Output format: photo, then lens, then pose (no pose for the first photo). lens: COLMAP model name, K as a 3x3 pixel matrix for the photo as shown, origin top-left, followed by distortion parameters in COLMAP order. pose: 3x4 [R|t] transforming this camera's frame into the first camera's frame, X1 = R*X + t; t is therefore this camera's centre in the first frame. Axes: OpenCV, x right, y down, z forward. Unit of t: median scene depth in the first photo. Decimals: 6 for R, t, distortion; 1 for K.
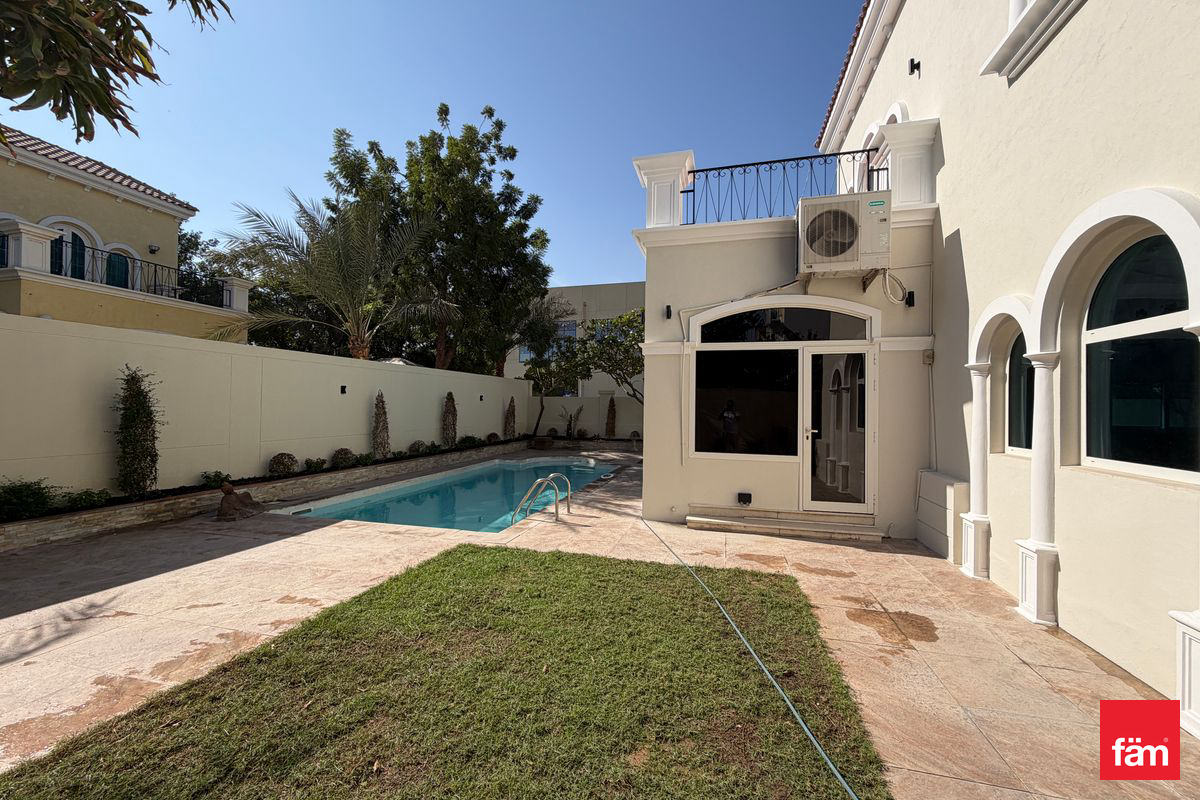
lens RADIAL K [[495.8, 0, 650.3], [0, 495.8, 405.4], [0, 0, 1]] dist [-0.000621, 0.002490]
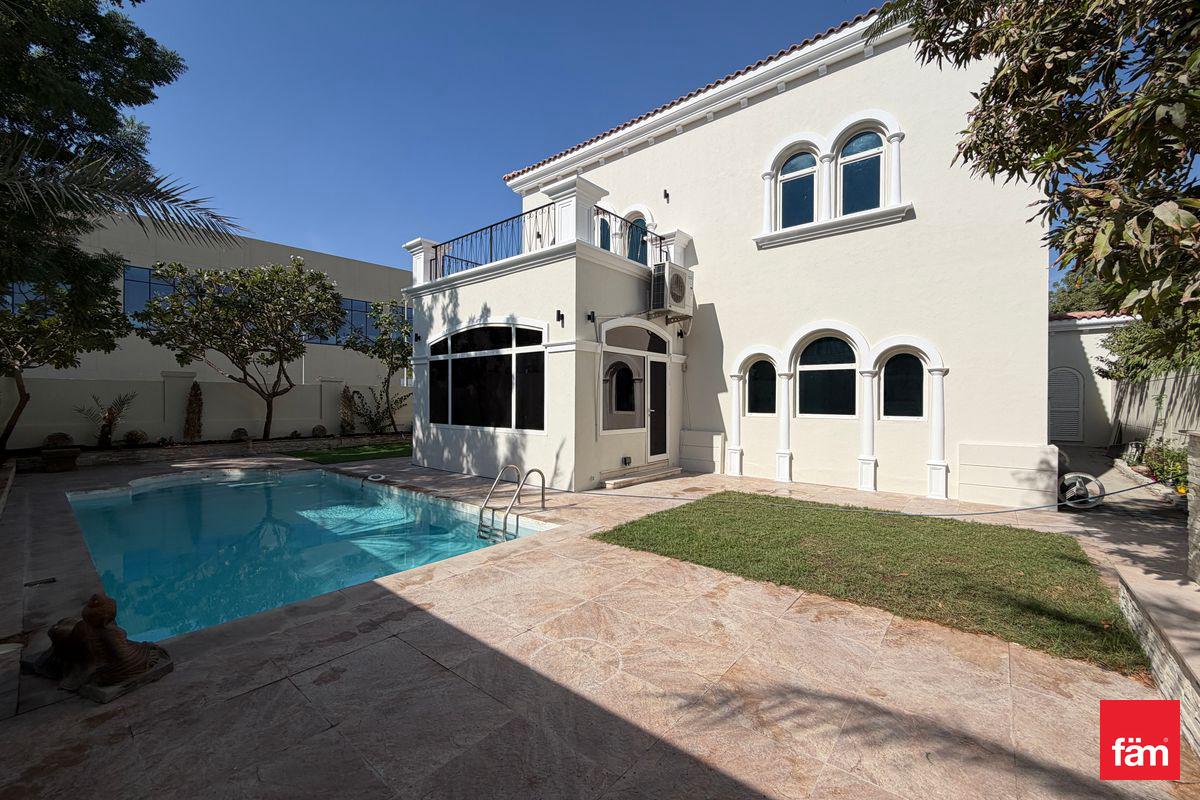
lens RADIAL K [[495.8, 0, 566.9], [0, 495.8, 393.1], [0, 0, 1]] dist [-0.000621, 0.002490]
pose [[0.426655, 0.004870, 0.904401, -1.442502], [-0.000690, 0.999987, -0.005060, 0.007006], [-0.904414, 0.001535, 0.426653, 0.714266]]
